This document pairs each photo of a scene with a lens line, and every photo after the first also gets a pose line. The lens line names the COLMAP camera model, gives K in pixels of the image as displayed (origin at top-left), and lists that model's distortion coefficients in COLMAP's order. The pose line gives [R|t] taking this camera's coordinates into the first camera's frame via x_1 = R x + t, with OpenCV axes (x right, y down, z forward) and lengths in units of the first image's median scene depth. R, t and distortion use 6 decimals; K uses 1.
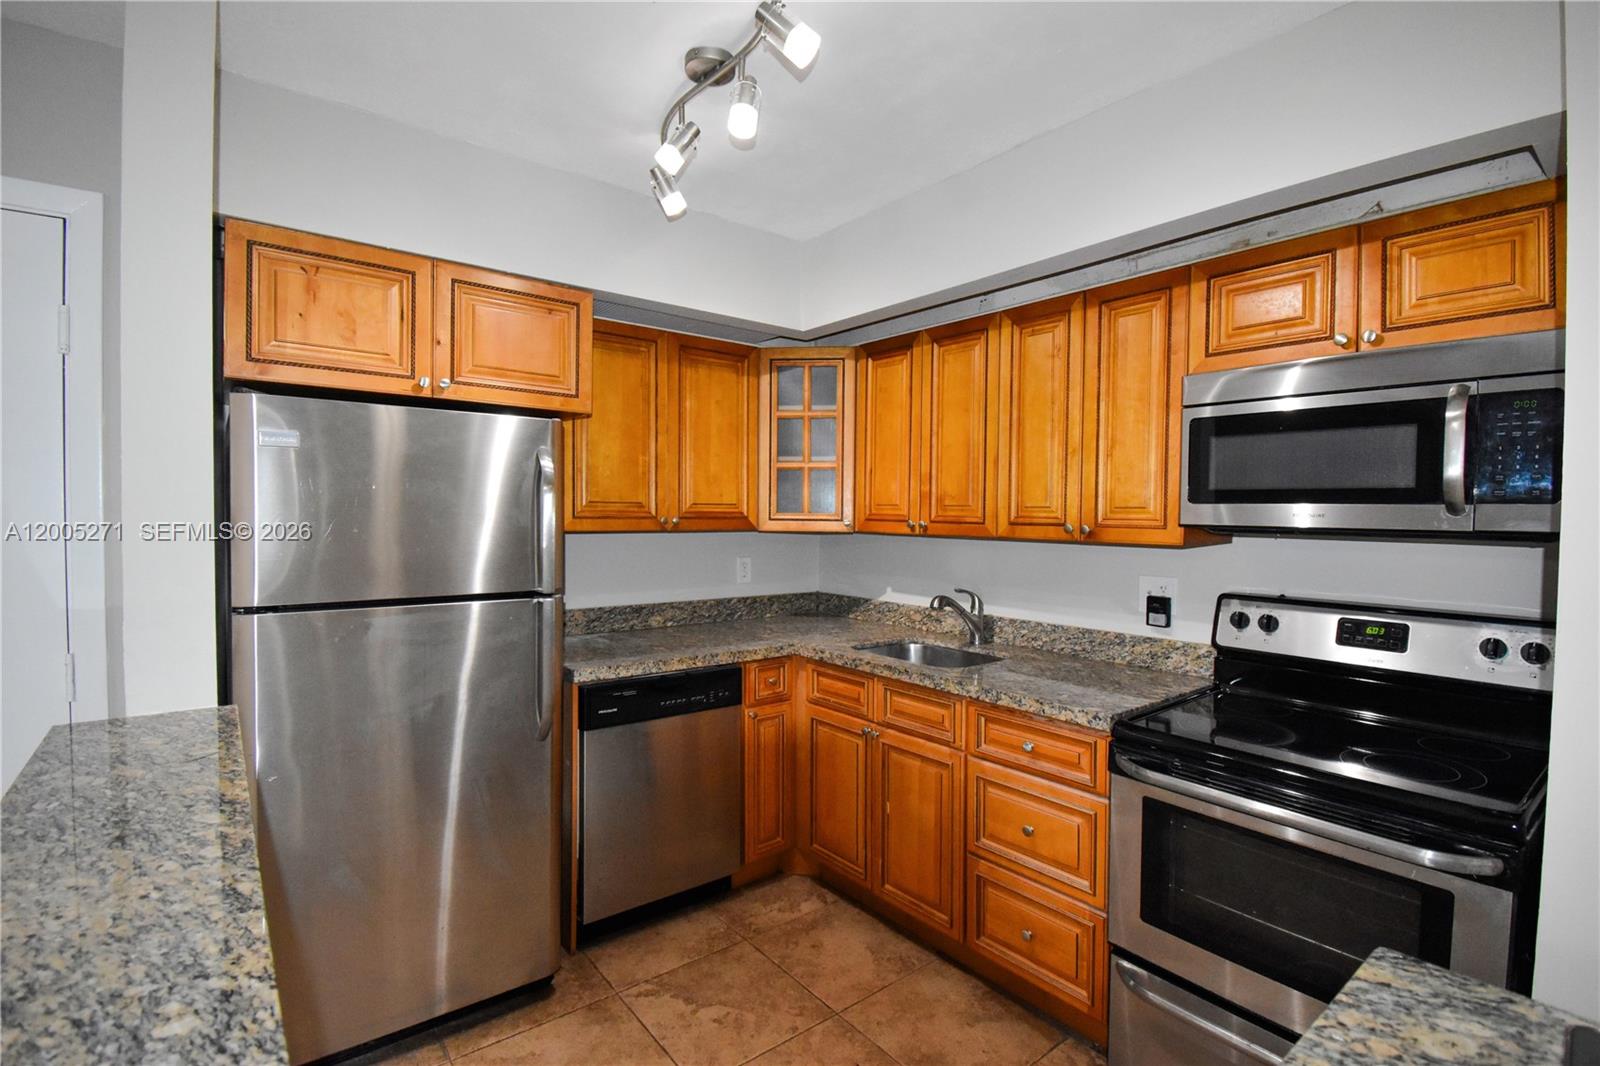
lens RADIAL K [[733.6, 0, 799.6], [0, 733.6, 535.6], [0, 0, 1]] dist [-0.010142, -0.001562]
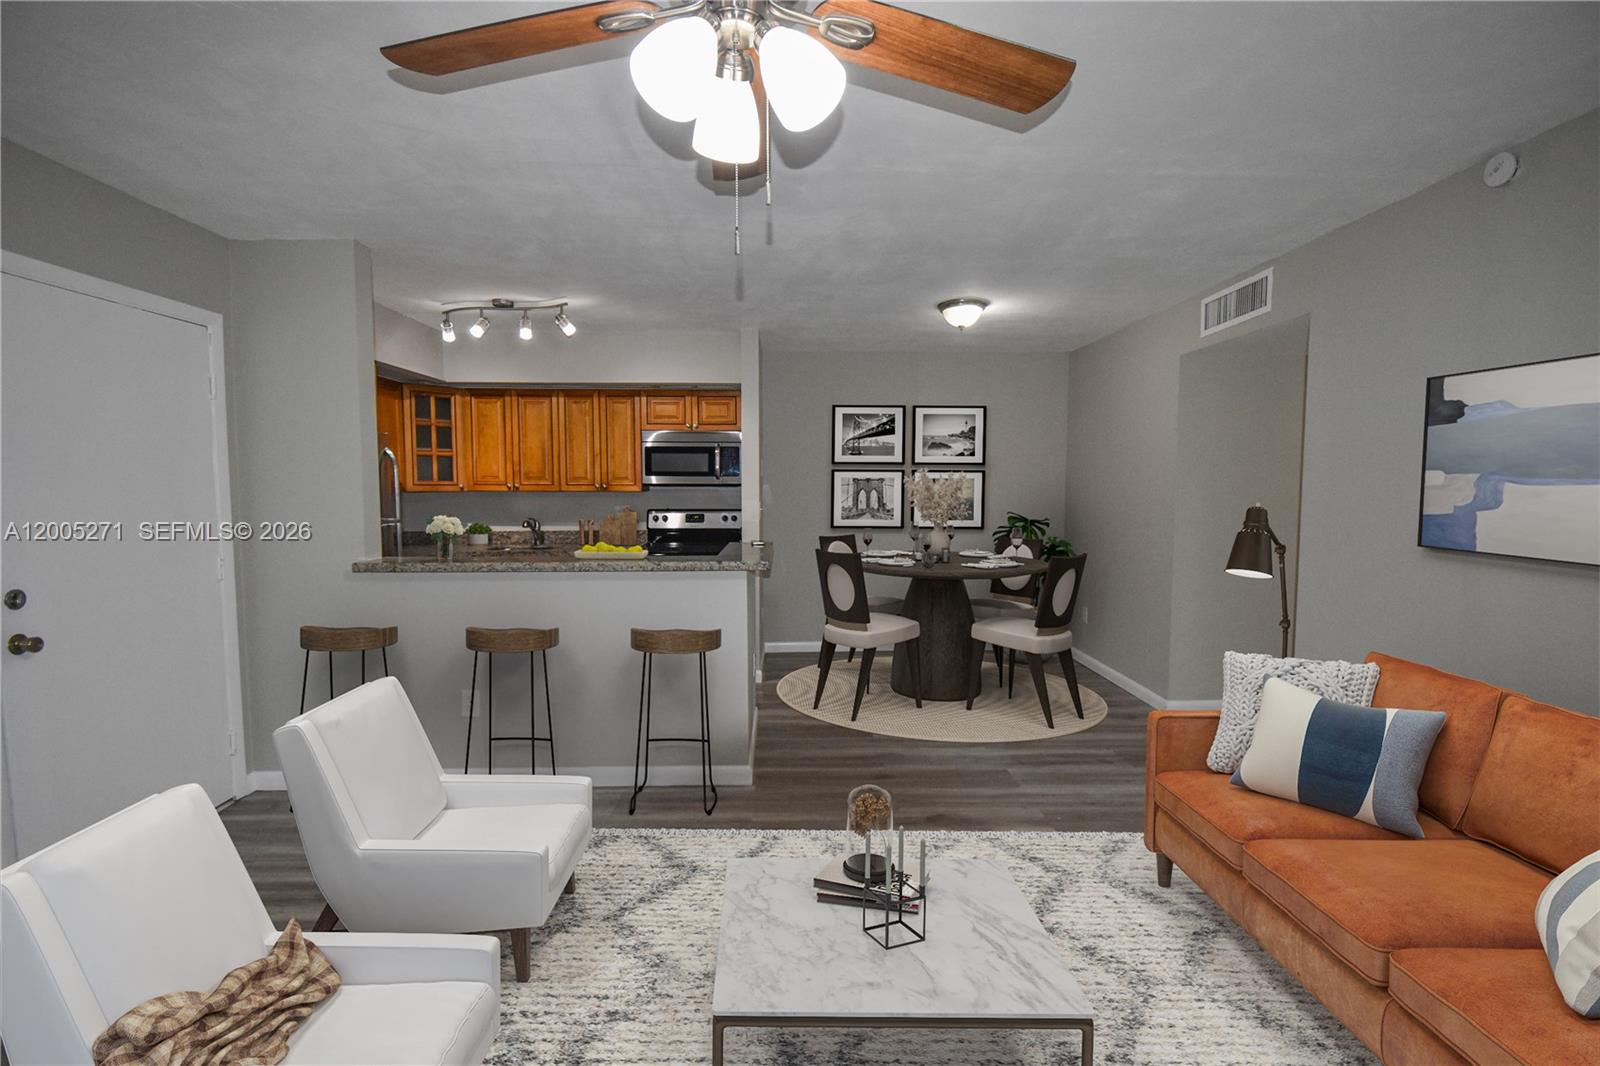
lens RADIAL K [[733.6, 0, 810.3], [0, 733.6, 536.0], [0, 0, 1]] dist [-0.010142, -0.001562]
pose [[0.593095, -0.074427, 0.801685, -1.241172], [0.031692, 0.997105, 0.069124, 0.010393], [-0.804509, -0.015590, 0.593736, -1.078834]]
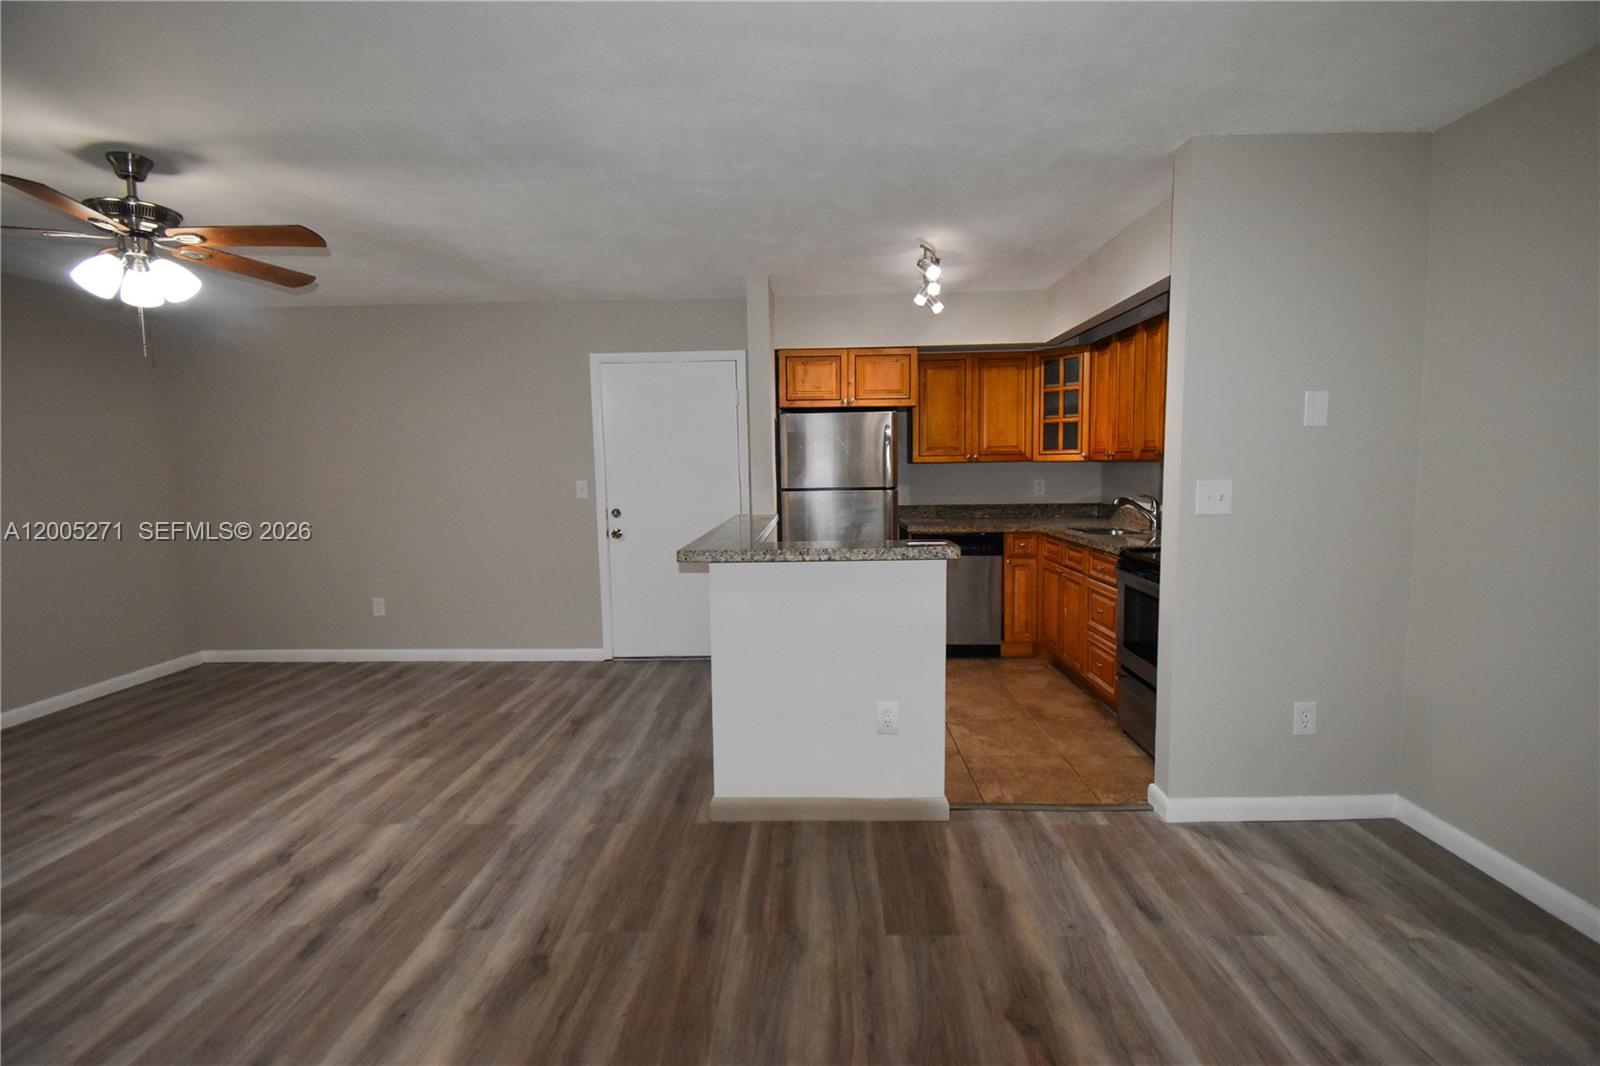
lens RADIAL K [[733.6, 0, 804.5], [0, 733.6, 532.1], [0, 0, 1]] dist [-0.010142, -0.001562]
pose [[0.771681, 0.032217, -0.635193, 0.869323], [0.010334, 0.997949, 0.063171, 0.061433], [0.635925, -0.055312, 0.769766, -0.901546]]
